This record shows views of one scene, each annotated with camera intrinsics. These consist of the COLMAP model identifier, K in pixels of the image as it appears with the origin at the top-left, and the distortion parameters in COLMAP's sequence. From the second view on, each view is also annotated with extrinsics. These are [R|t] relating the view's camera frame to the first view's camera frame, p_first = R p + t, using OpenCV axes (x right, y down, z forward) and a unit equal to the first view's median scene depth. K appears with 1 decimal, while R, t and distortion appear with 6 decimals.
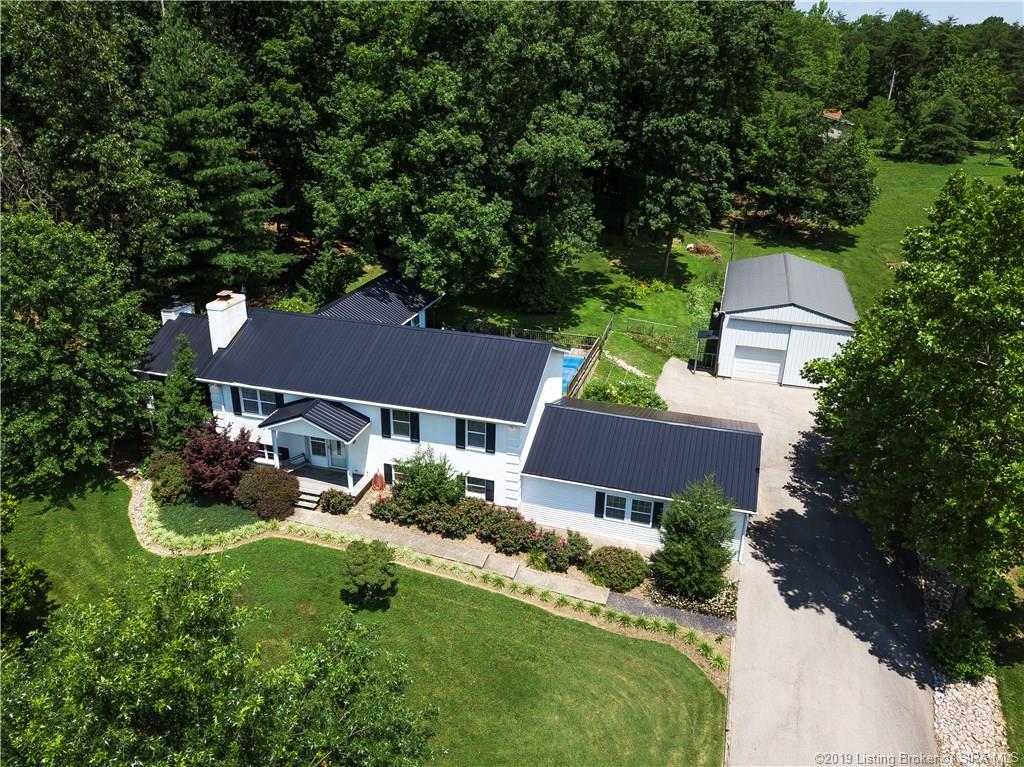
lens RADIAL K [[786.9, 0, 516.8], [0, 786.9, 367.8], [0, 0, 1]] dist [0.016380, -0.000428]
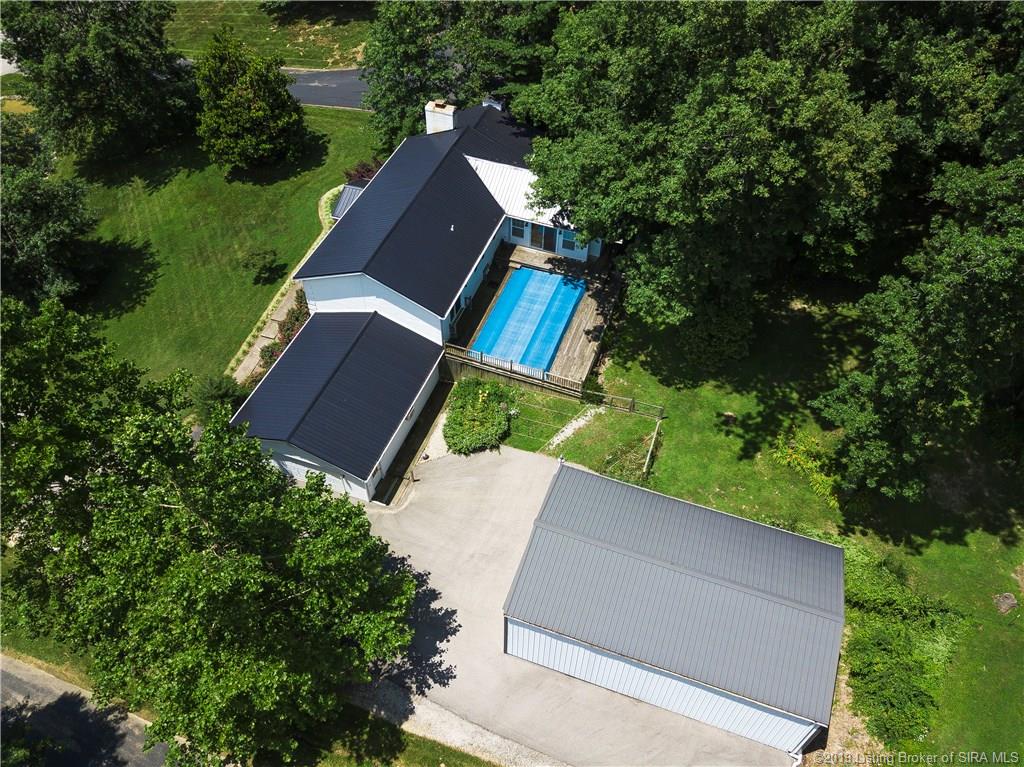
lens RADIAL K [[798.4, 0, 512.0], [0, 798.4, 383.5], [0, 0, 1]] dist [0.004890, -0.004435]
pose [[-0.063675, 0.730081, -0.680387, 0.987649], [-0.392615, 0.608468, 0.689652, -0.856410], [0.917496, 0.311044, 0.247897, 0.972646]]
